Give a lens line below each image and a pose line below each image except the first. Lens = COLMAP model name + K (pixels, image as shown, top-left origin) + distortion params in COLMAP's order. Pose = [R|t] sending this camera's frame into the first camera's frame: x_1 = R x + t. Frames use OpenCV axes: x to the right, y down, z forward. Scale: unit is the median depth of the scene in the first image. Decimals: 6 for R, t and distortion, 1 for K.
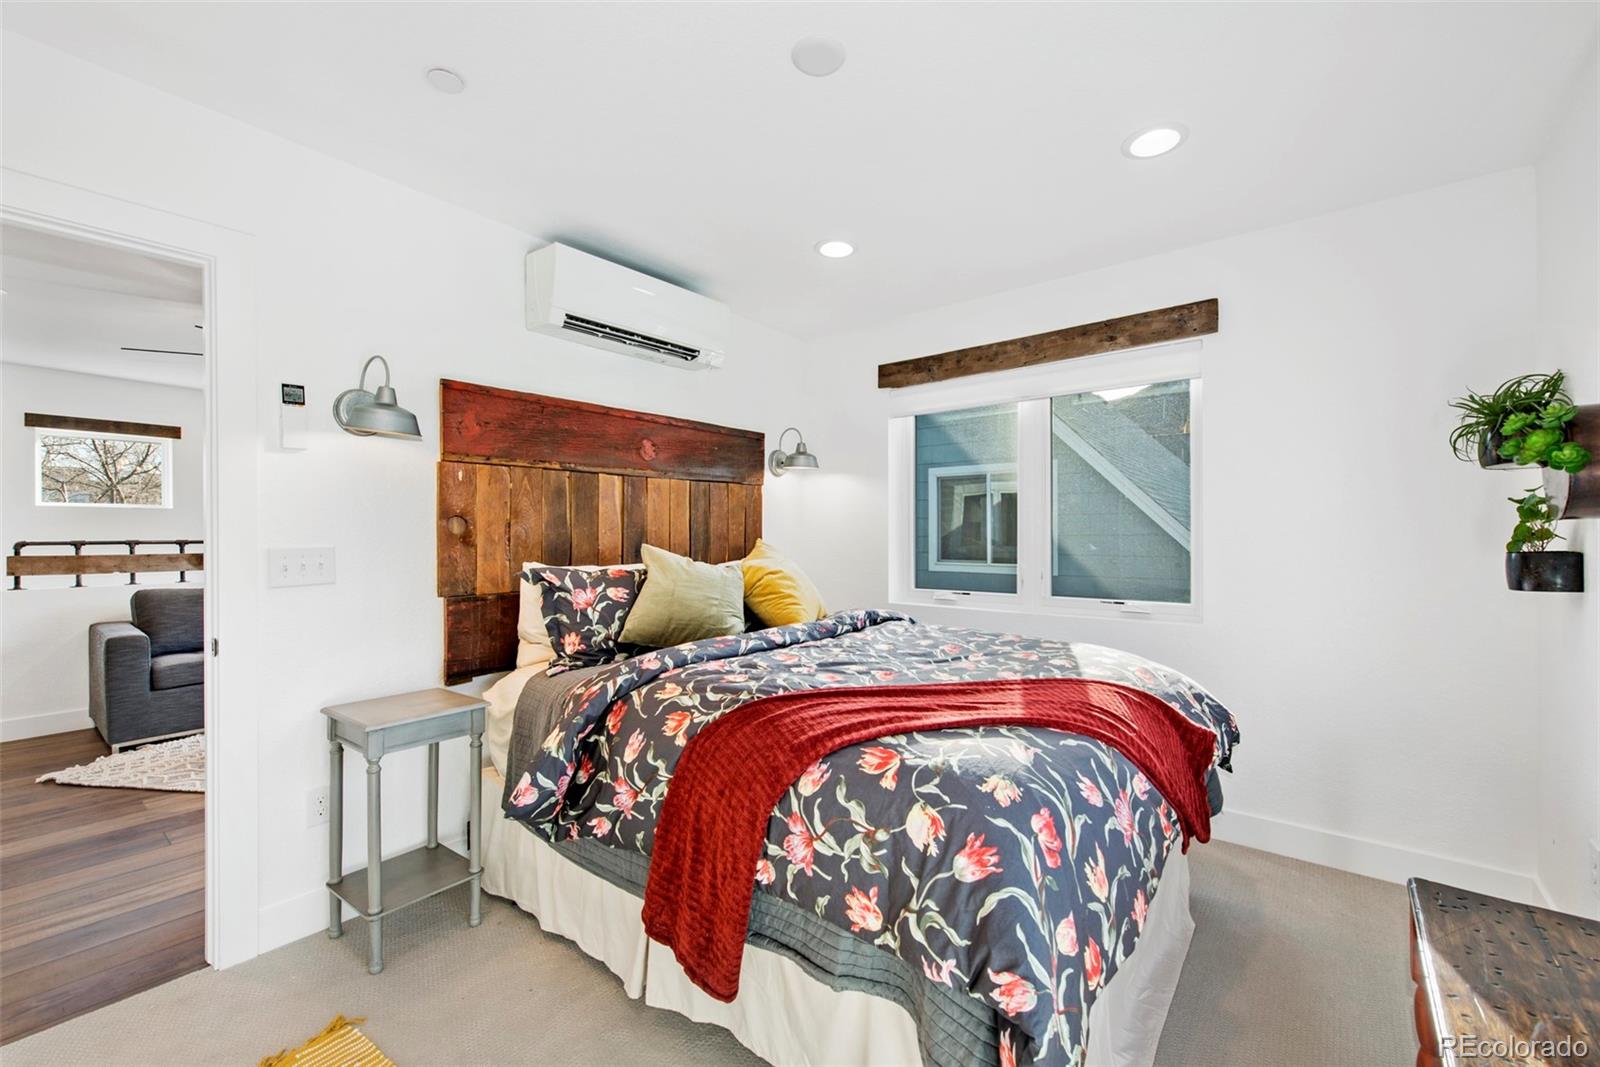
lens RADIAL K [[662.6, 0, 805.3], [0, 662.6, 537.2], [0, 0, 1]] dist [0.009353, -0.003006]
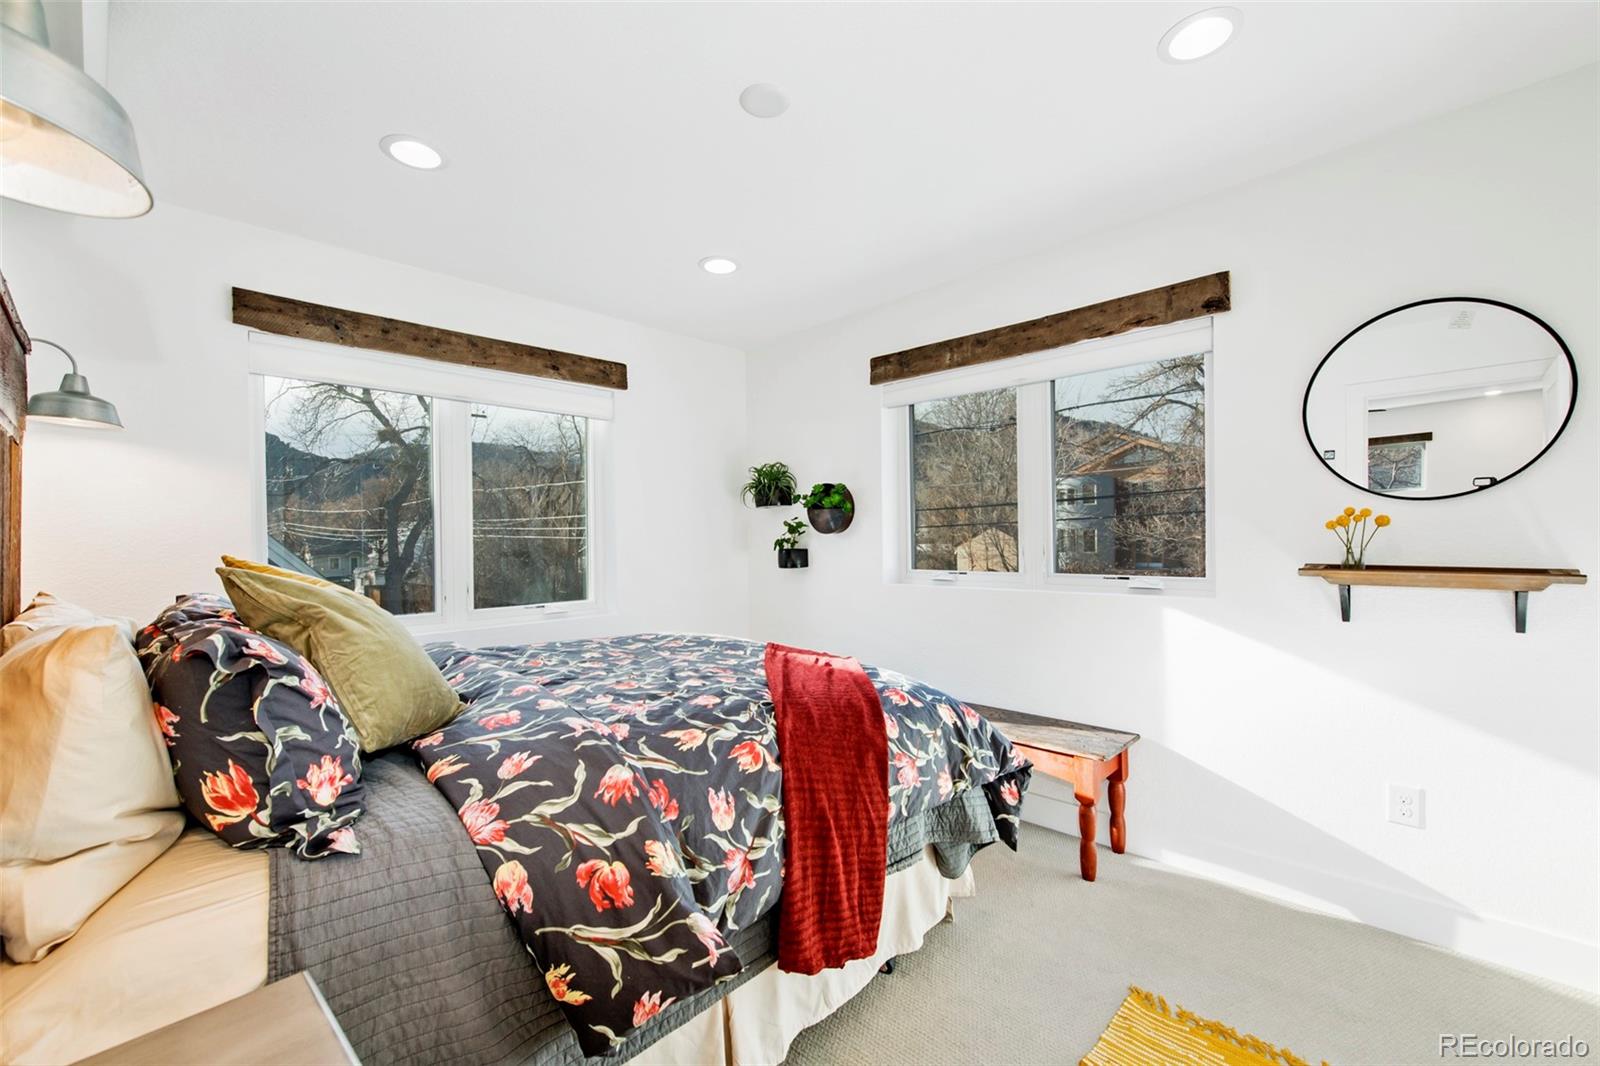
lens RADIAL K [[662.6, 0, 806.1], [0, 662.6, 543.0], [0, 0, 1]] dist [0.009353, -0.003006]
pose [[0.095304, -0.002711, 0.995445, -0.776948], [0.019172, 0.999816, 0.000887, 0.001212], [-0.995264, 0.019000, 0.095339, 0.617609]]
